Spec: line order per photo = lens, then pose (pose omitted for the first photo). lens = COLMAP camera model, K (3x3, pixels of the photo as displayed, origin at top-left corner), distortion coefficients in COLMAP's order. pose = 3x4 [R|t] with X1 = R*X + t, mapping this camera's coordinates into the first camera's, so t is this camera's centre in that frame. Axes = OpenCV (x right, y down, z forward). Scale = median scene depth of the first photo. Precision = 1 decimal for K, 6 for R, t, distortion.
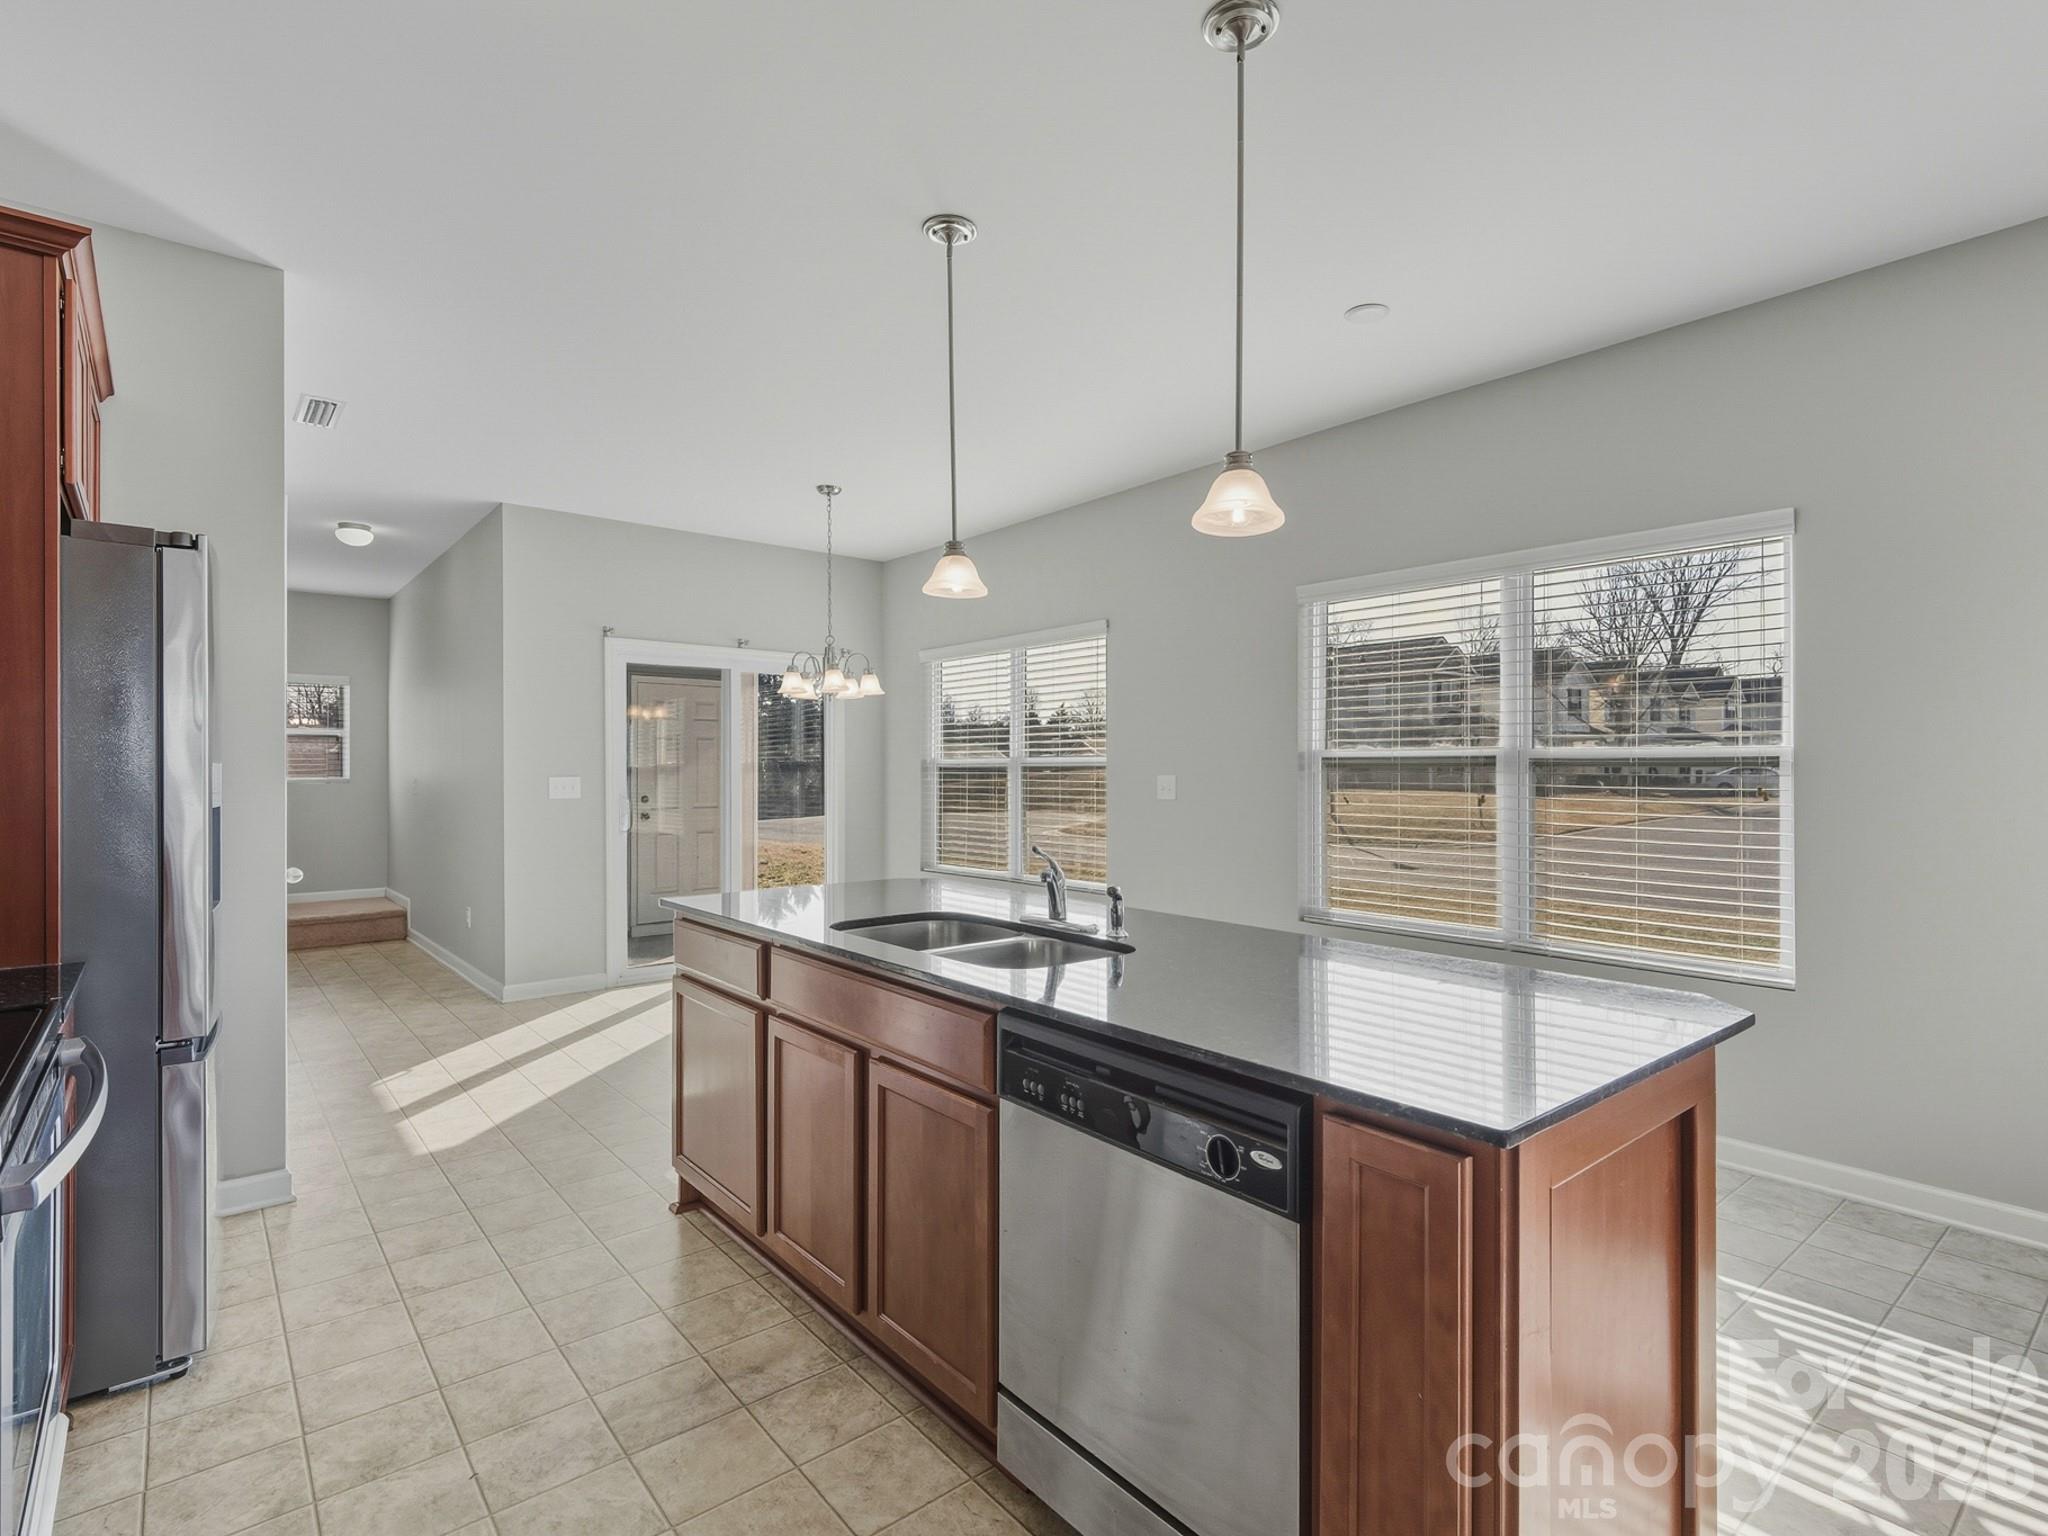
lens RADIAL K [[1020.4, 0, 1016.3], [0, 1020.4, 755.4], [0, 0, 1]] dist [0.077714, -0.000683]
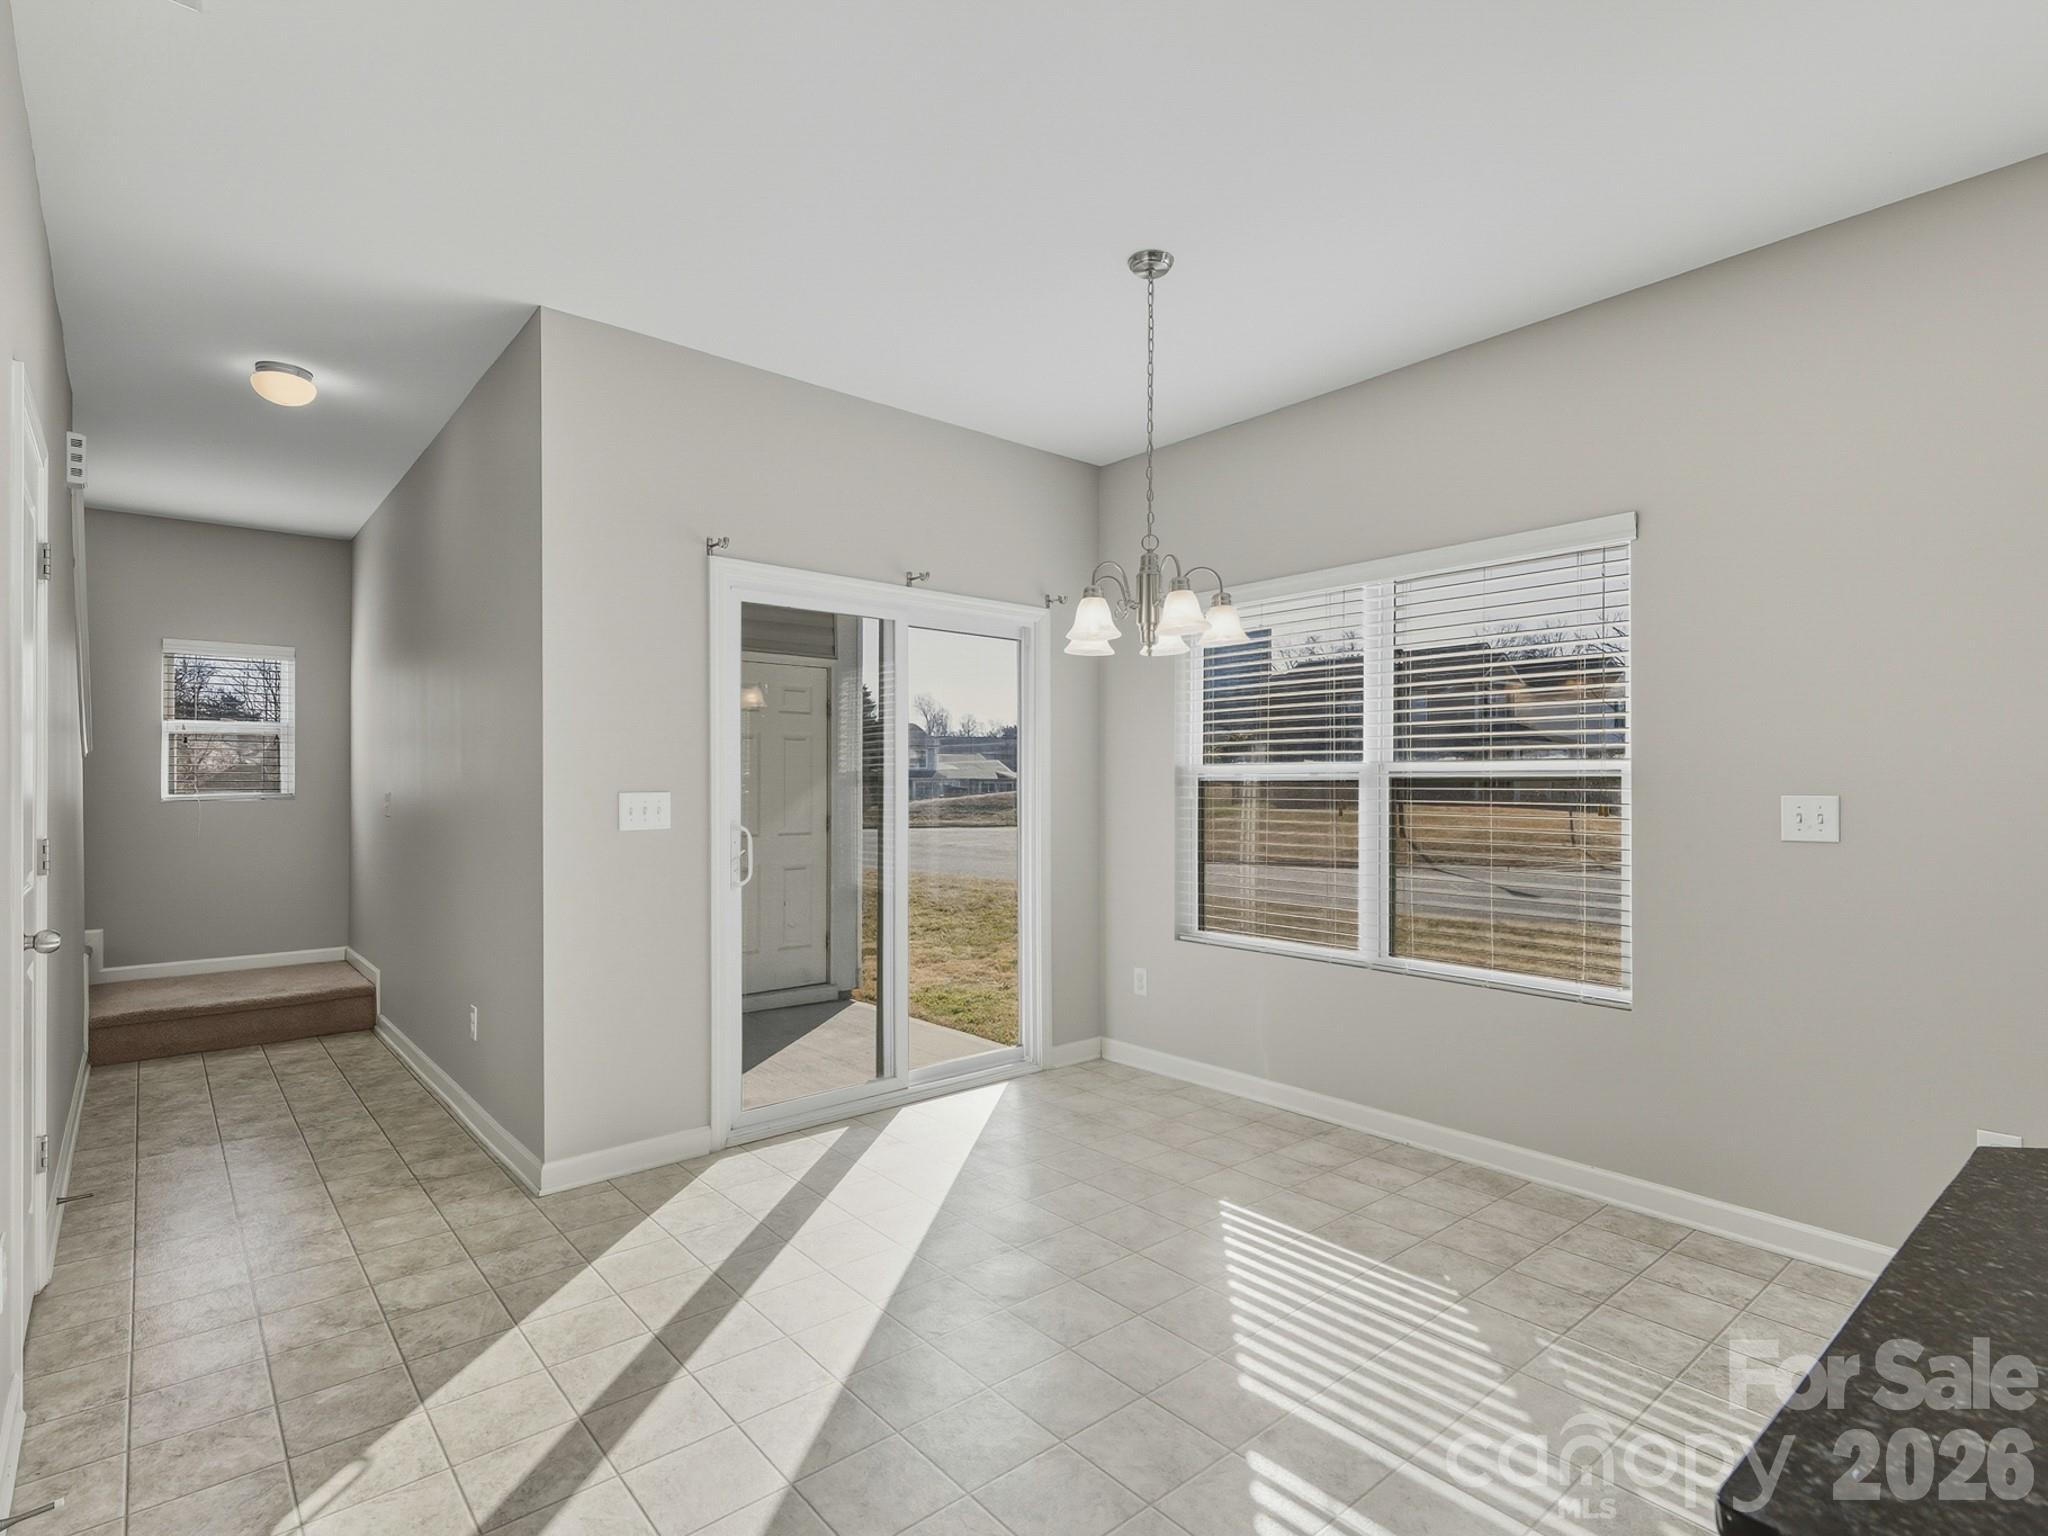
lens RADIAL K [[1033.1, 0, 1049.8], [0, 1033.1, 771.8], [0, 0, 1]] dist [0.039721, -0.000754]
pose [[0.999313, 0.002788, 0.036955, -0.062559], [-0.002915, 0.999990, 0.003385, 0.001706], [-0.036945, -0.003490, 0.999311, 0.111235]]
